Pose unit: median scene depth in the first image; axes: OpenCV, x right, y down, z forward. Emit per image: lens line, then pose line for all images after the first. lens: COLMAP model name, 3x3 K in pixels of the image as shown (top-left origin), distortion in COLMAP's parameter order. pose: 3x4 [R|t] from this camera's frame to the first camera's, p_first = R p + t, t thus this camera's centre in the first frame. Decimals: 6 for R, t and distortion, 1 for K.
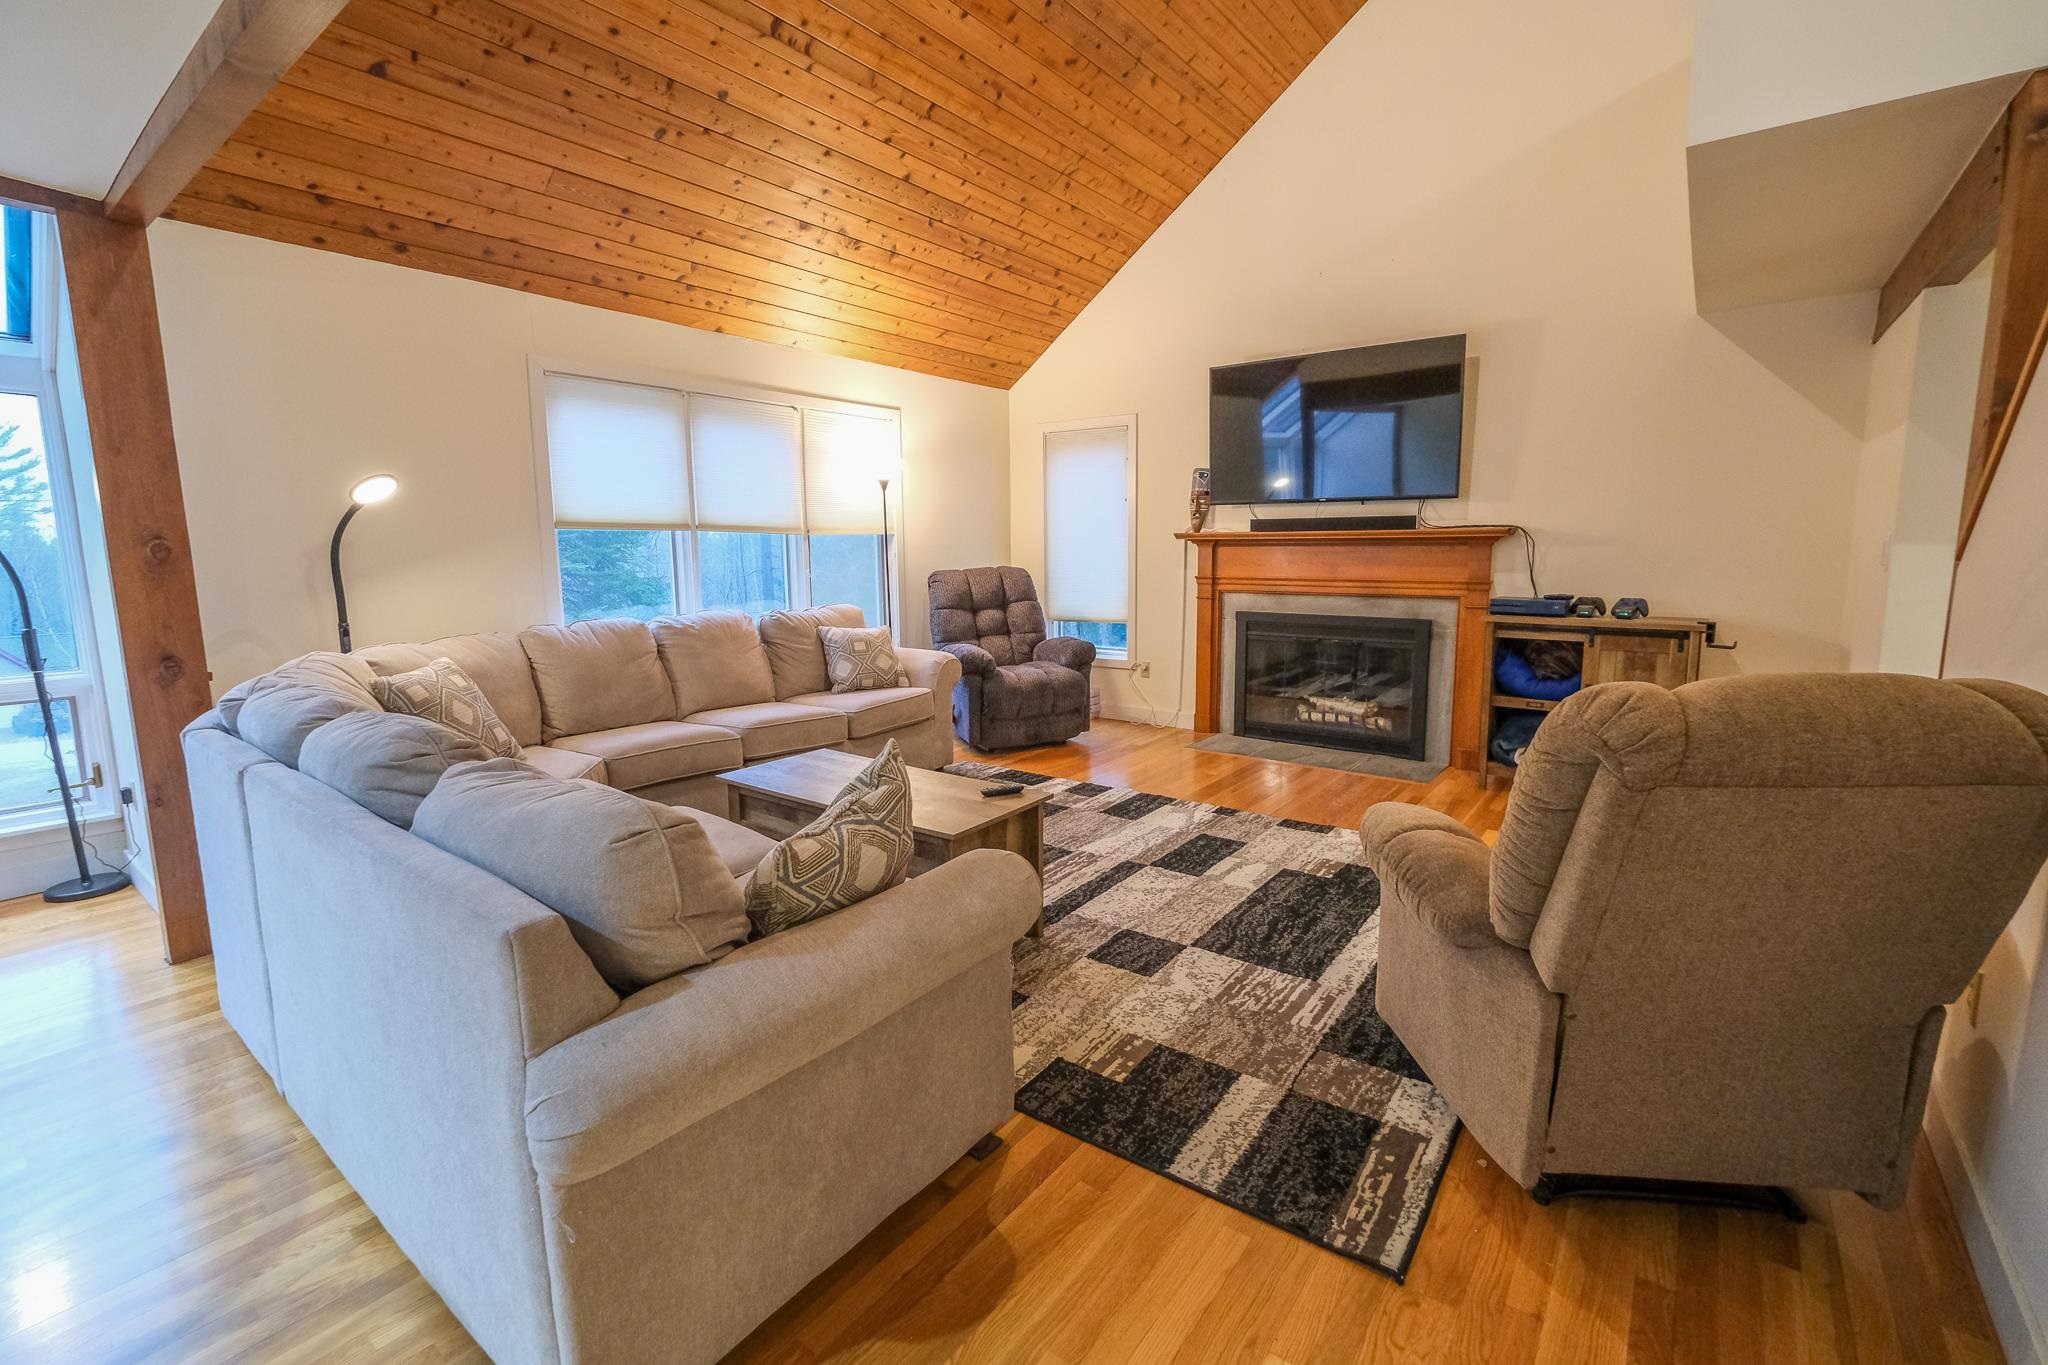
lens RADIAL K [[890.6, 0, 1011.2], [0, 890.6, 669.1], [0, 0, 1]] dist [-0.002203, 0.001781]
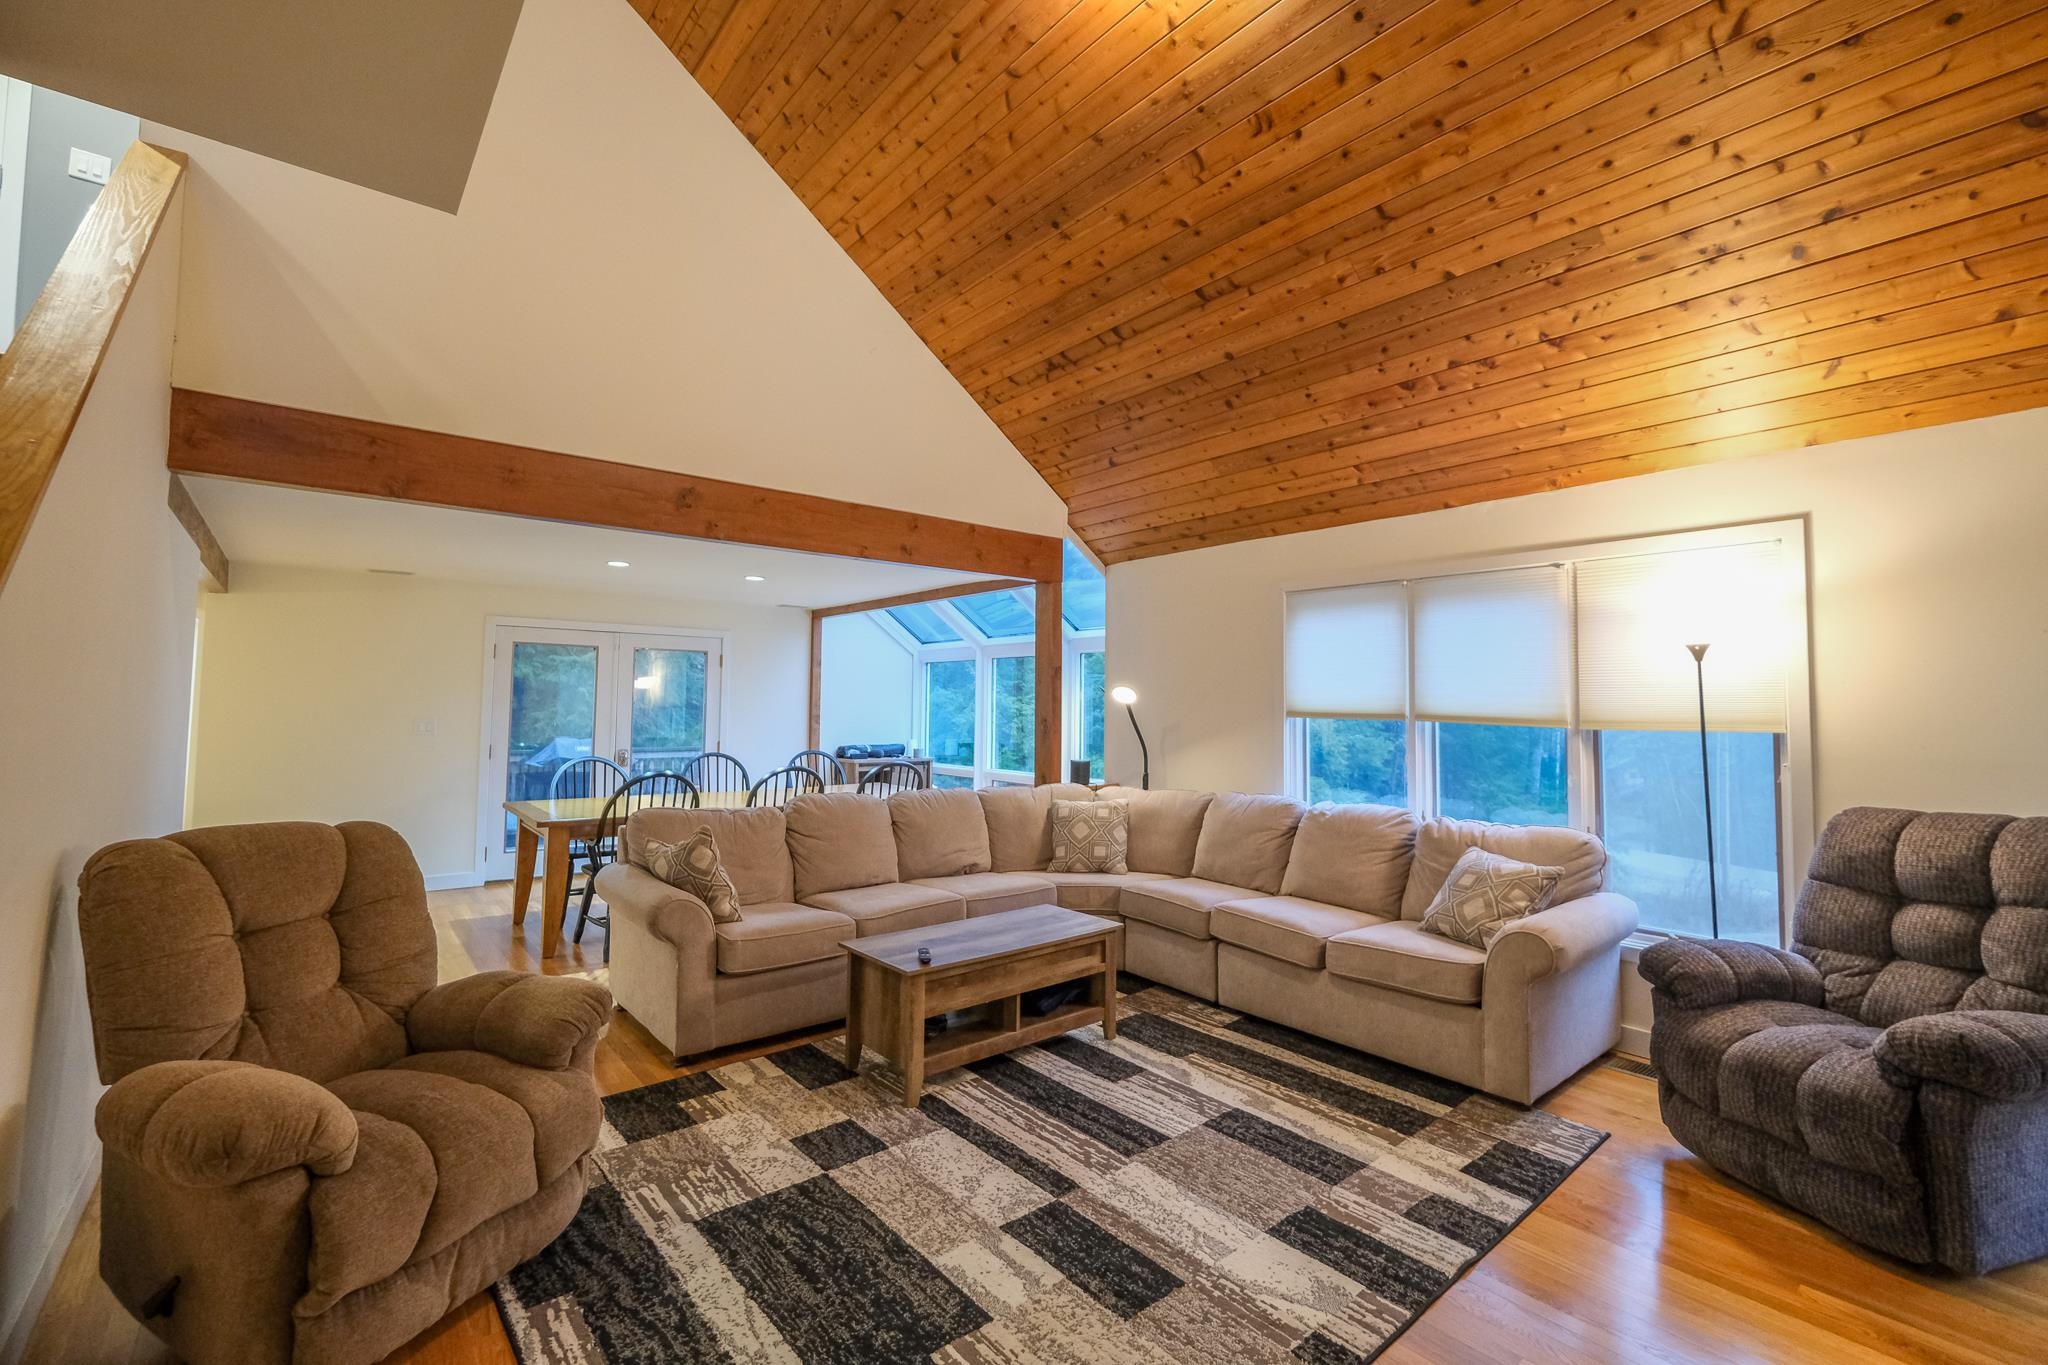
lens RADIAL K [[890.6, 0, 1030.4], [0, 890.6, 672.4], [0, 0, 1]] dist [-0.002203, 0.001781]
pose [[-0.223458, -0.029259, -0.974274, 0.715142], [-0.143674, 0.989620, 0.003233, -0.164367], [0.964067, 0.140700, -0.225342, 0.885098]]
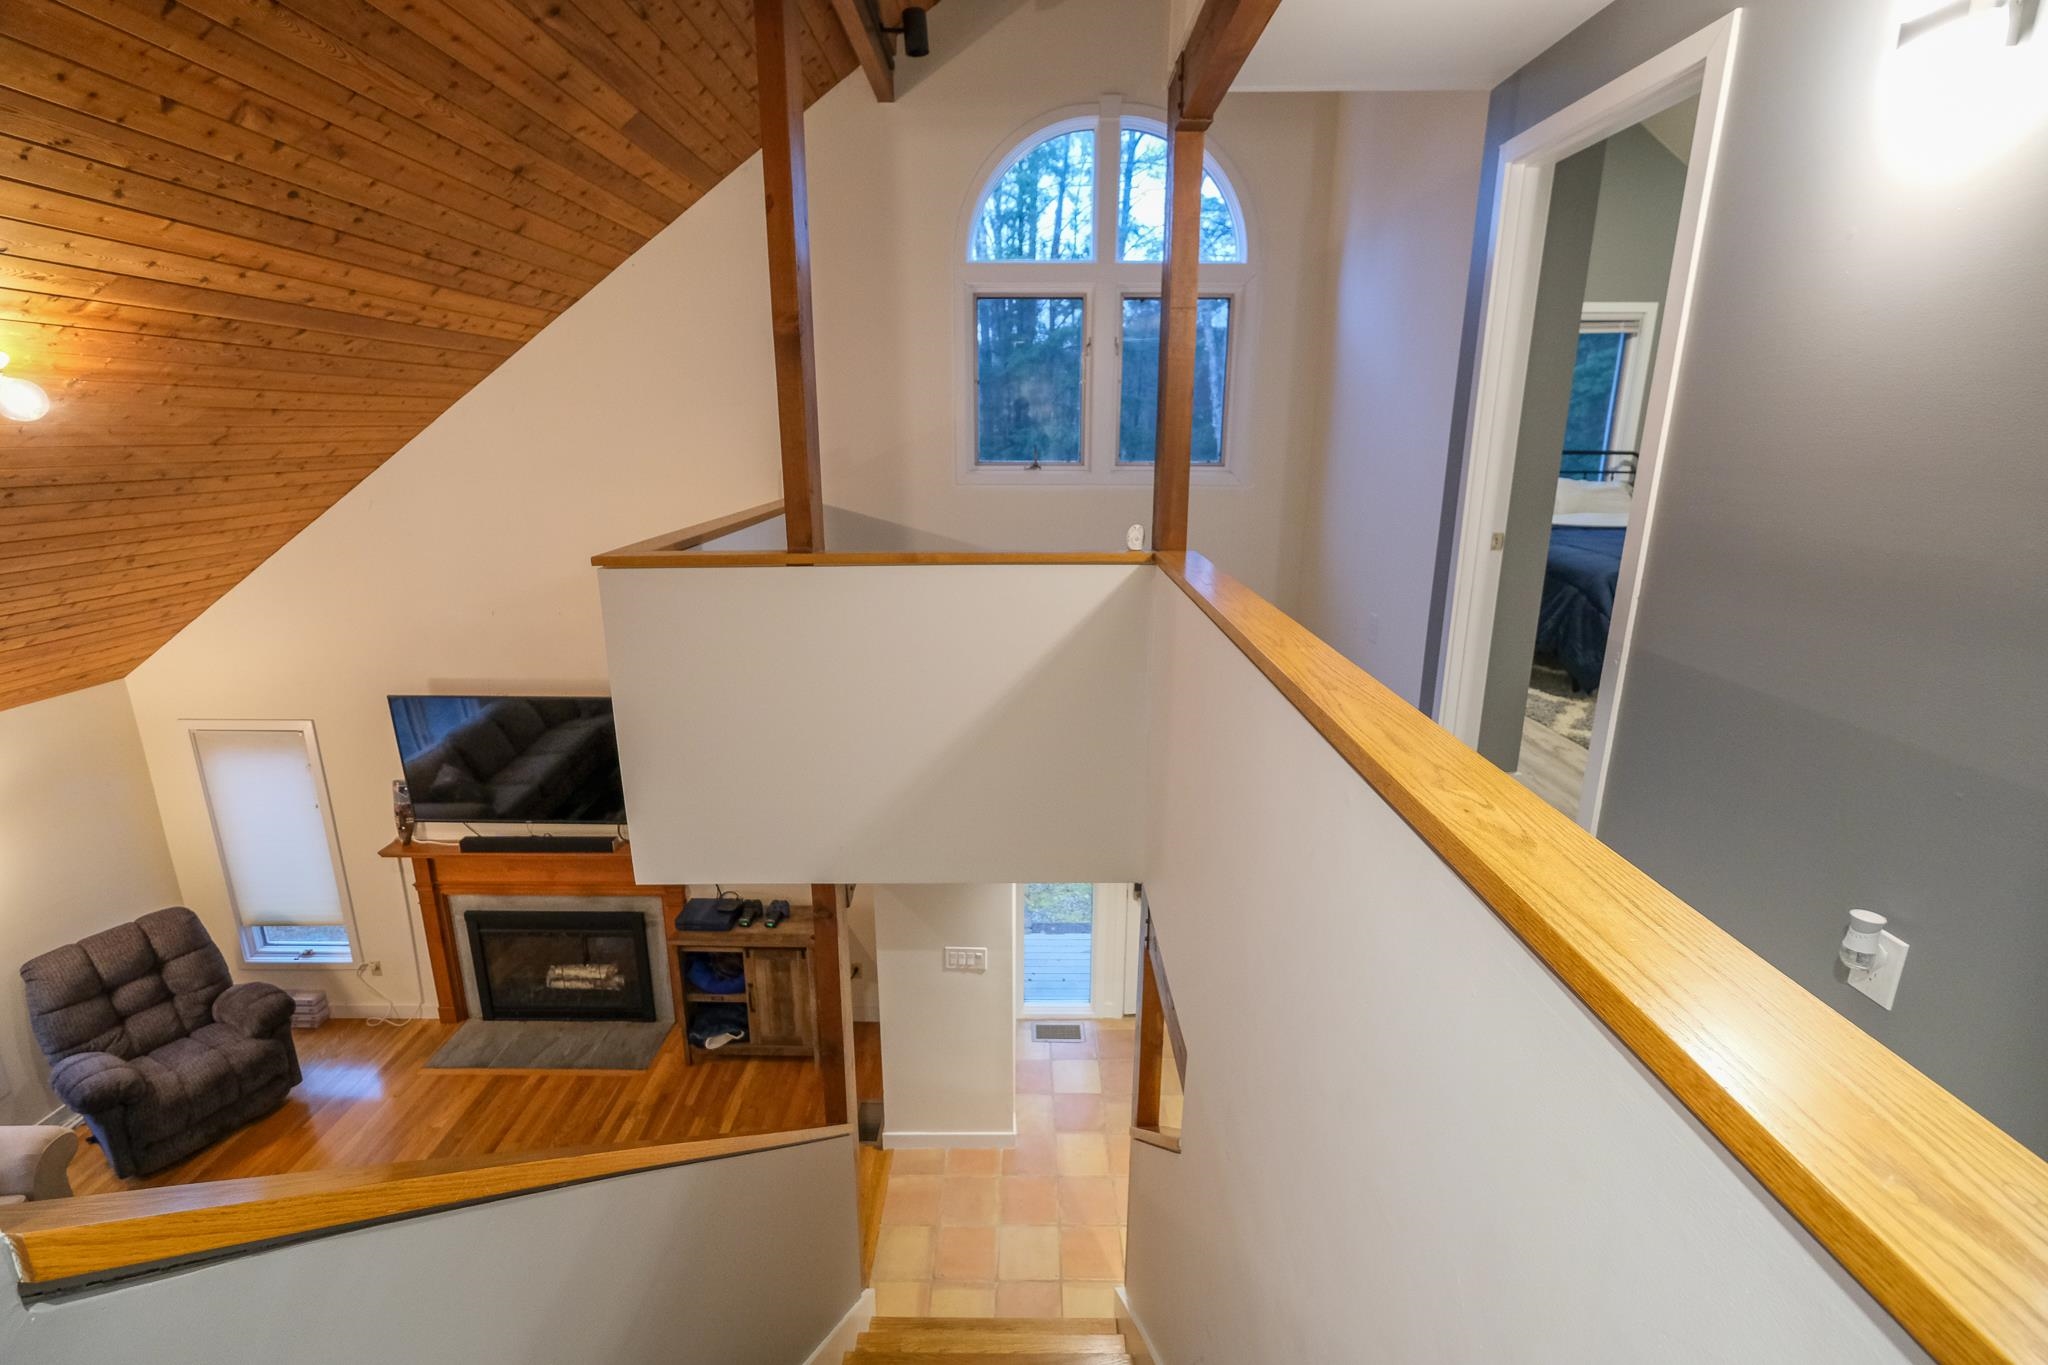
lens RADIAL K [[890.6, 0, 1011.2], [0, 890.6, 660.4], [0, 0, 1]] dist [-0.002203, 0.001781]
pose [[0.795217, -0.141176, 0.589660, 0.251471], [0.073310, 0.987768, 0.137624, -0.582418], [-0.601876, -0.066212, 0.795840, -0.214753]]
